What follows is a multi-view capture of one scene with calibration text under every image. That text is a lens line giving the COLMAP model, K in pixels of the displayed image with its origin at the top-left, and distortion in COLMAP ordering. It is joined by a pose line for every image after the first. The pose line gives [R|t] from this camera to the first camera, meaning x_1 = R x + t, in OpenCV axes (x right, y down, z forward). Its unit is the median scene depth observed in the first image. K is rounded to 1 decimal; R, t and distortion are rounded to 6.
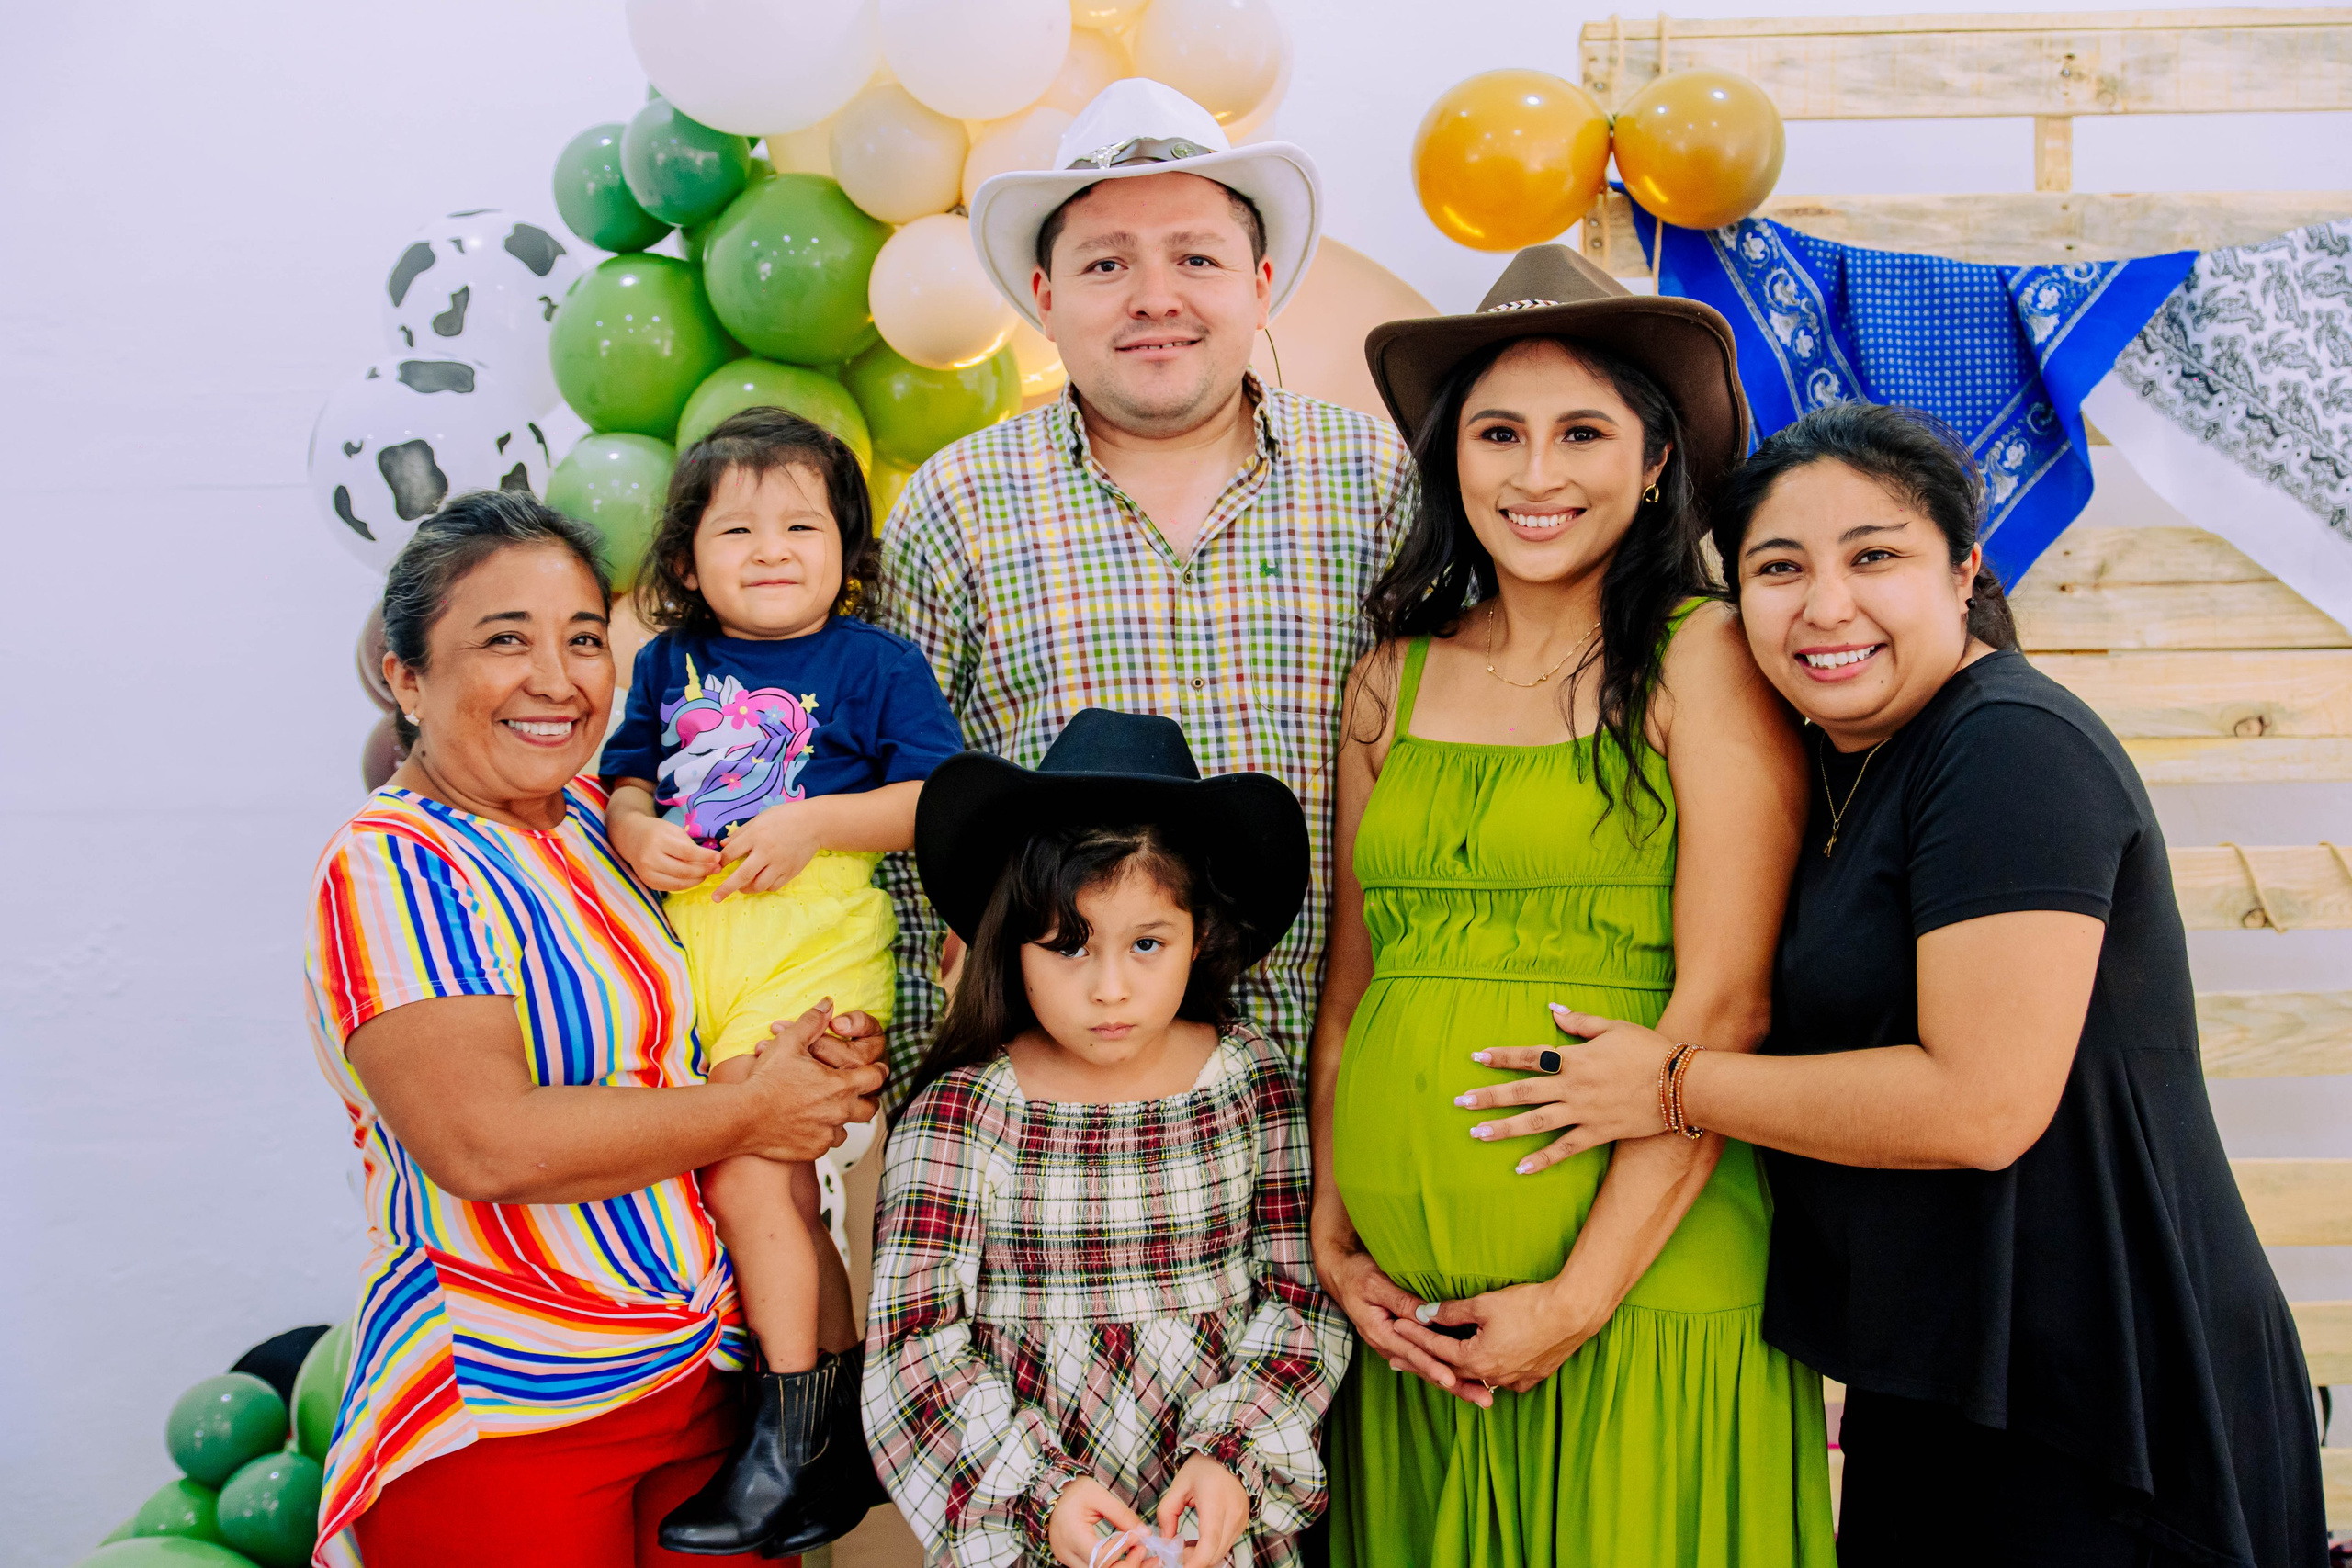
lens RADIAL K [[2742.4, 0, 1184.1], [0, 2742.4, 777.7], [0, 0, 1]] dist [0.013508, 0.000000]
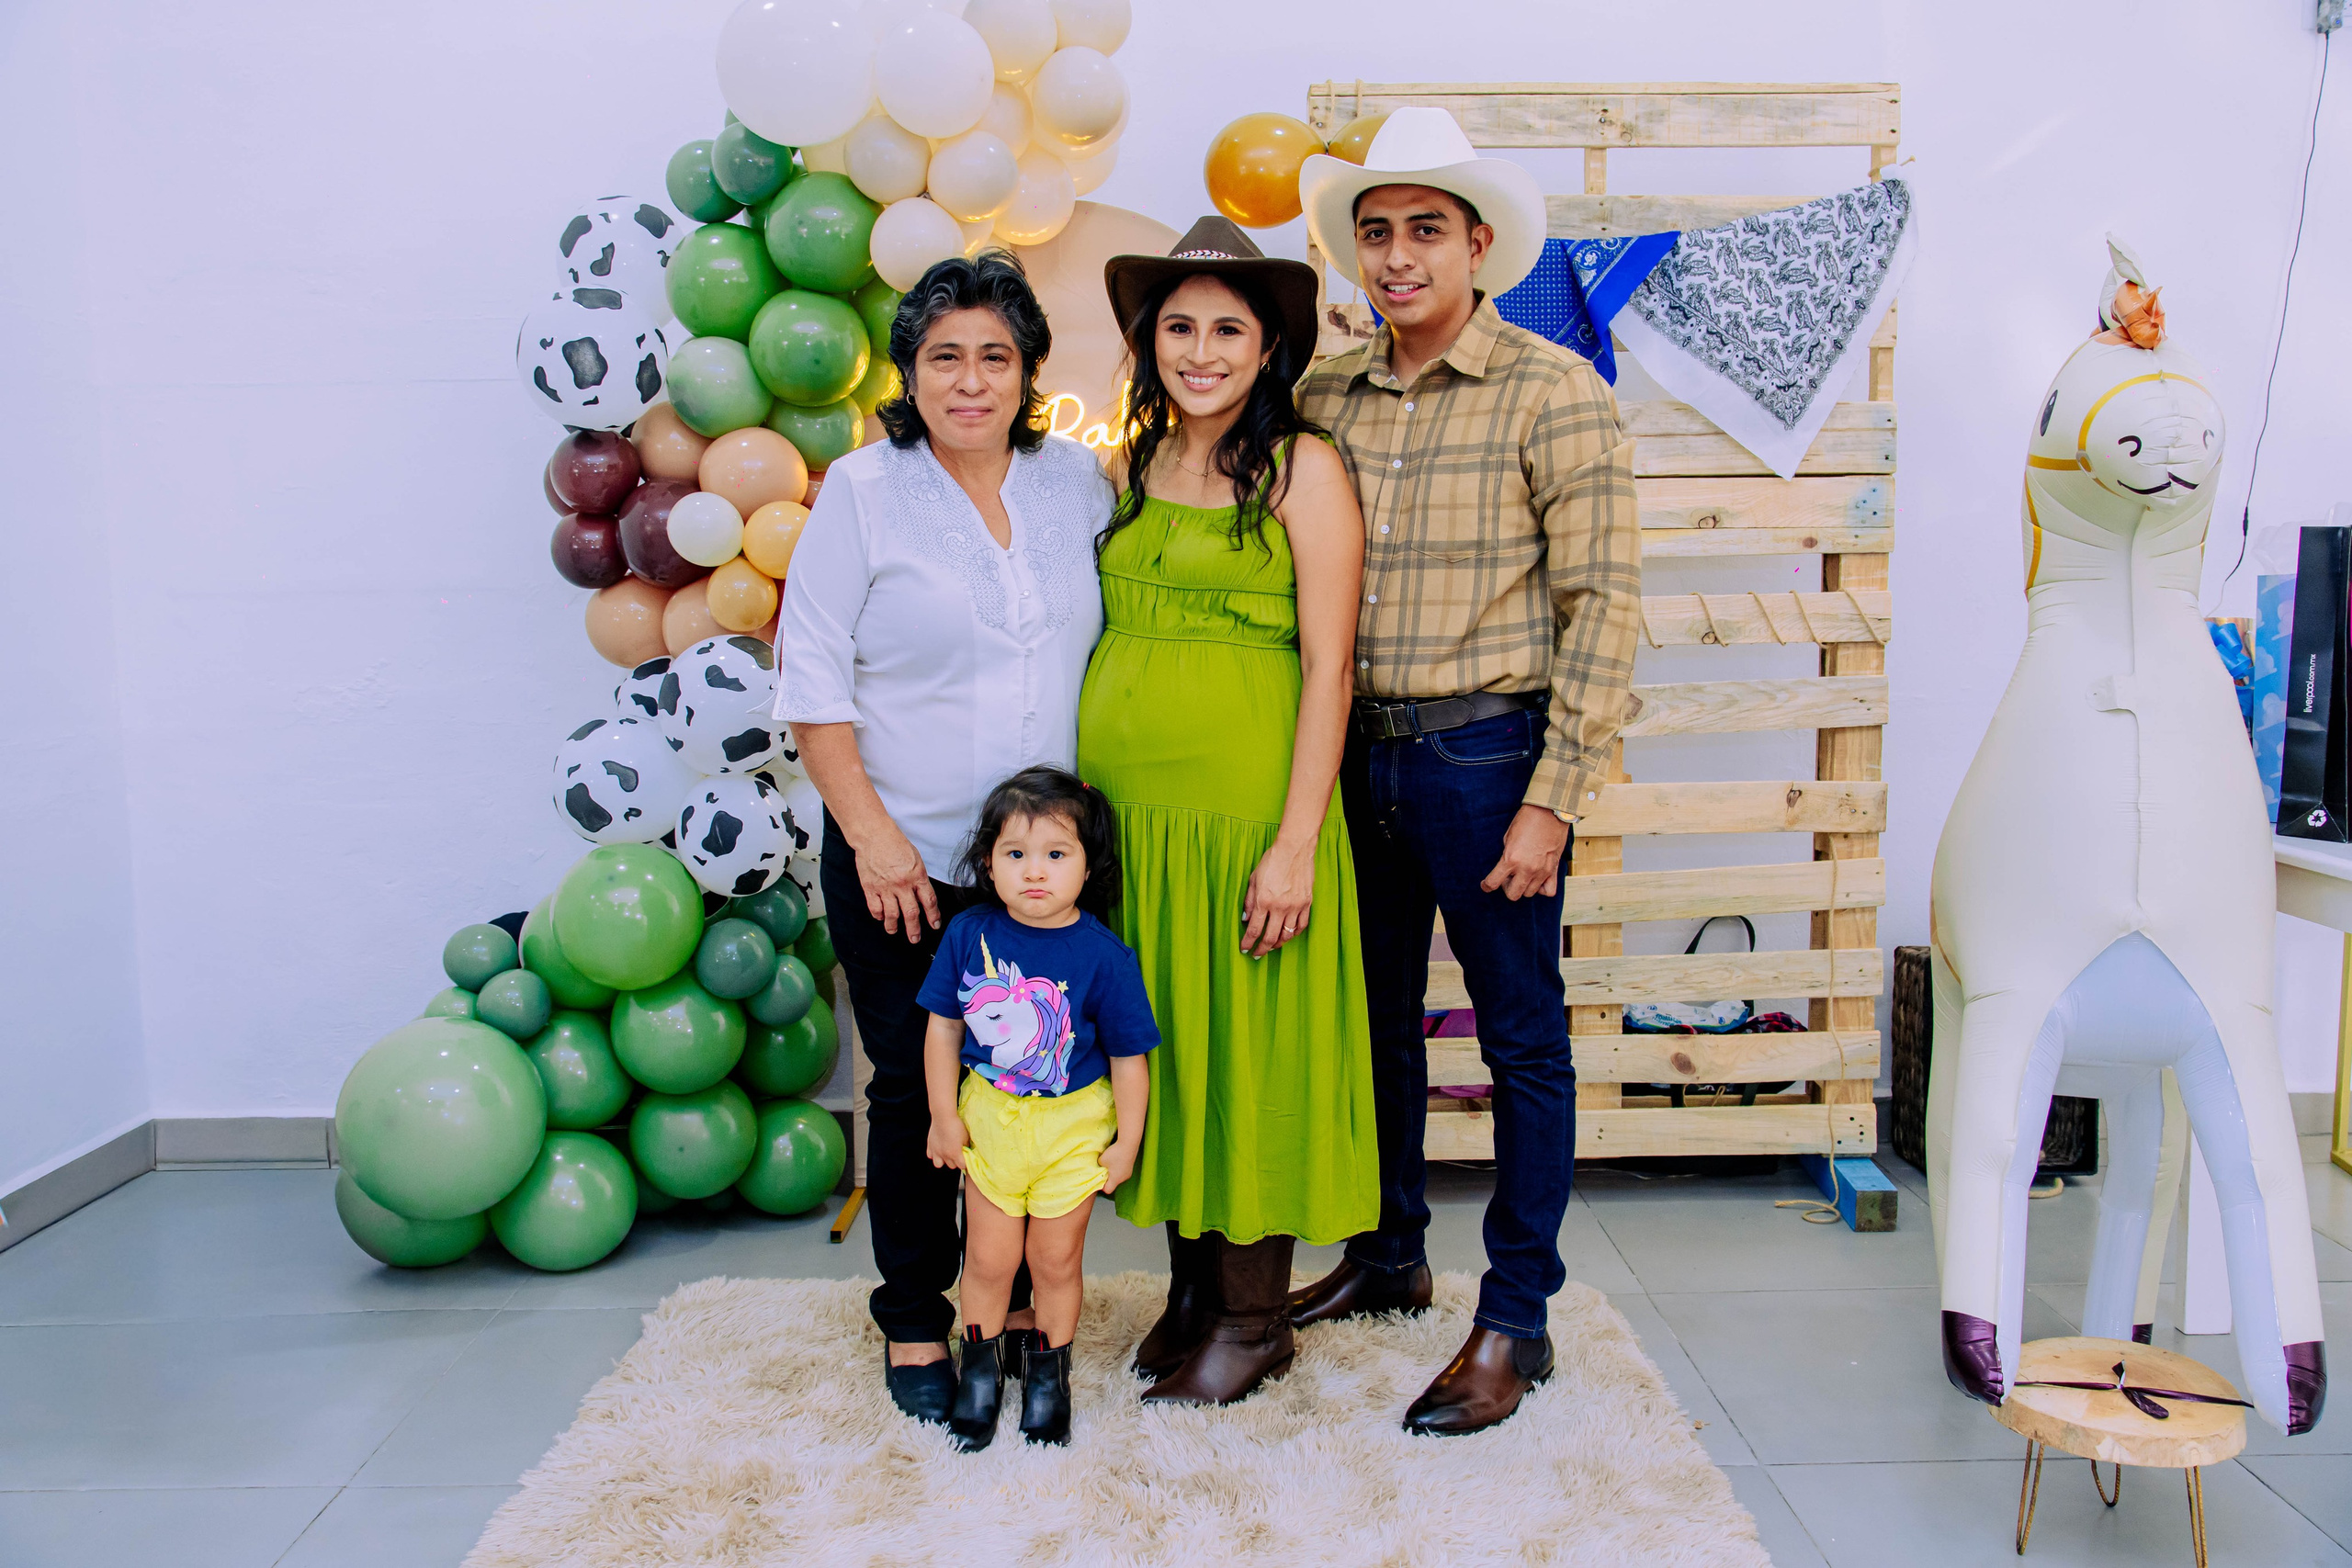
lens RADIAL K [[1934.0, 0, 1172.7], [0, 1934.0, 775.9], [0, 0, 1]] dist [-0.003507, -0.021787]
pose [[0.997697, -0.009444, 0.067167, -0.015441], [0.005078, 0.997880, 0.064877, 0.057368], [-0.067637, -0.064387, 0.995630, -0.153833]]
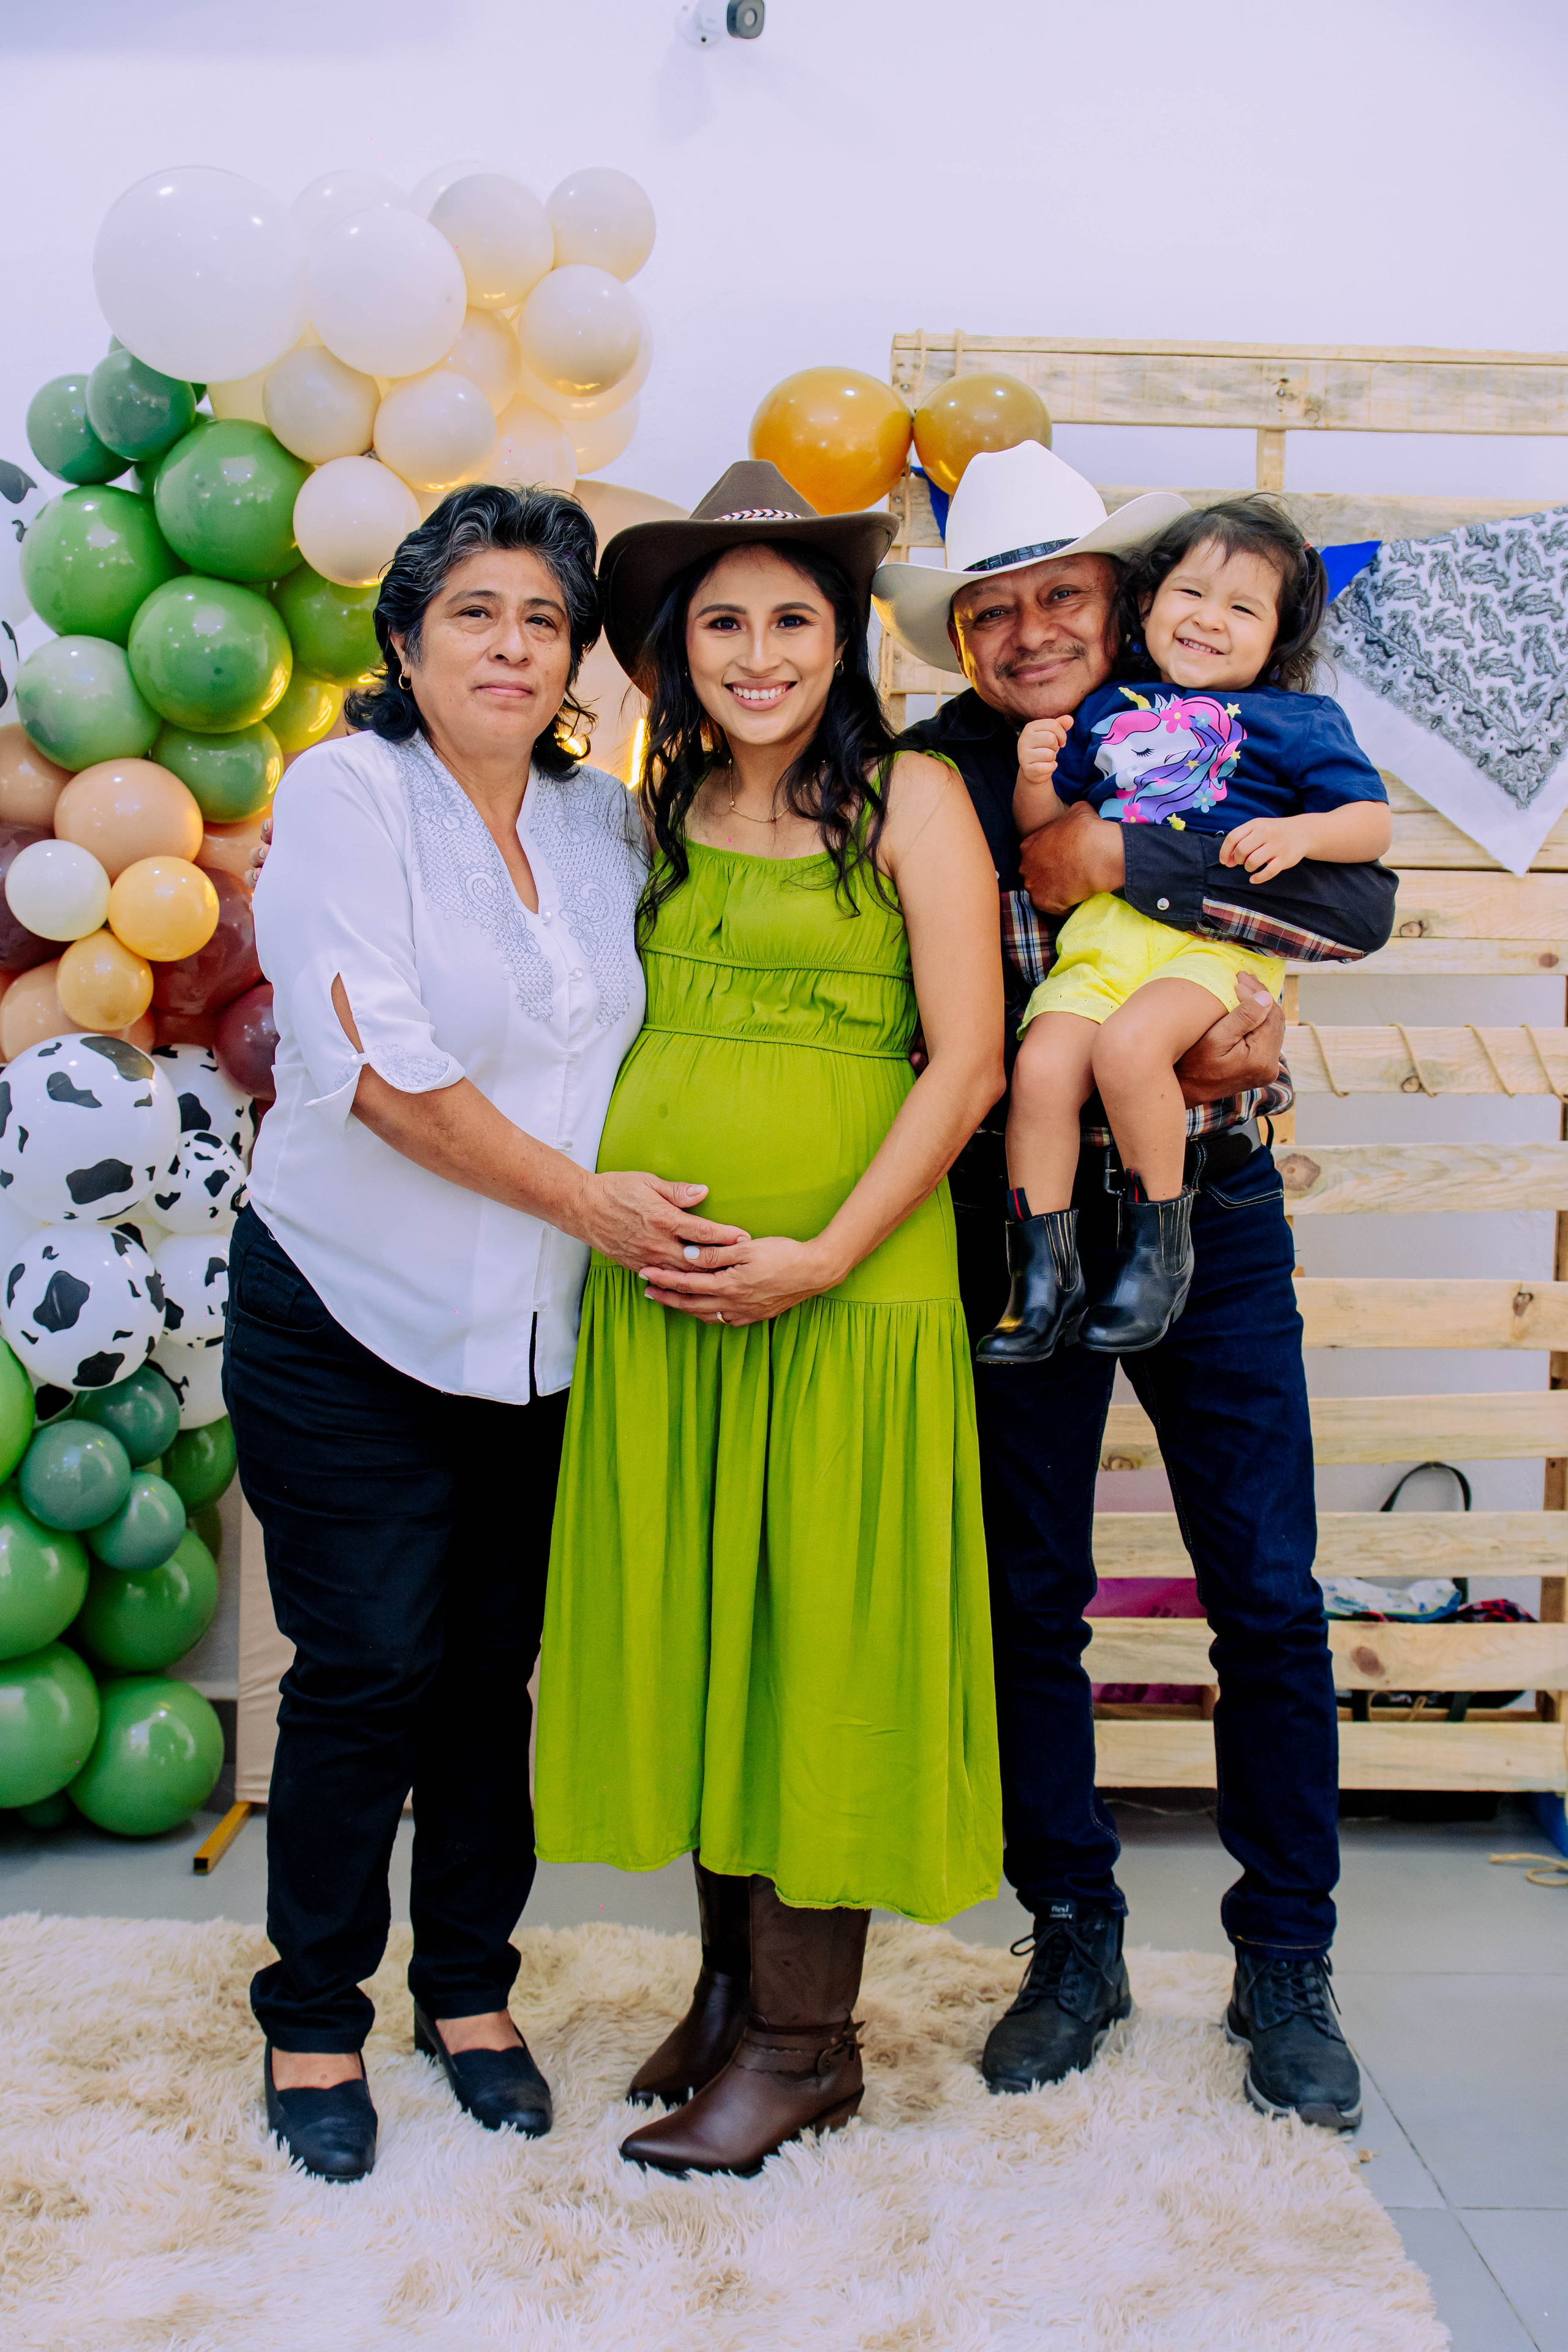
lens RADIAL K [[2496.3, 0, 774.8], [0, 2496.3, 1193.9], [0, 0, 1]] dist [0.004183, 0.000000]
pose [[0.997050, 0.023917, 0.072933, 0.021813], [-0.024926, 0.999606, 0.012942, 0.093887], [-0.072595, -0.014722, 0.997253, -0.105648]]
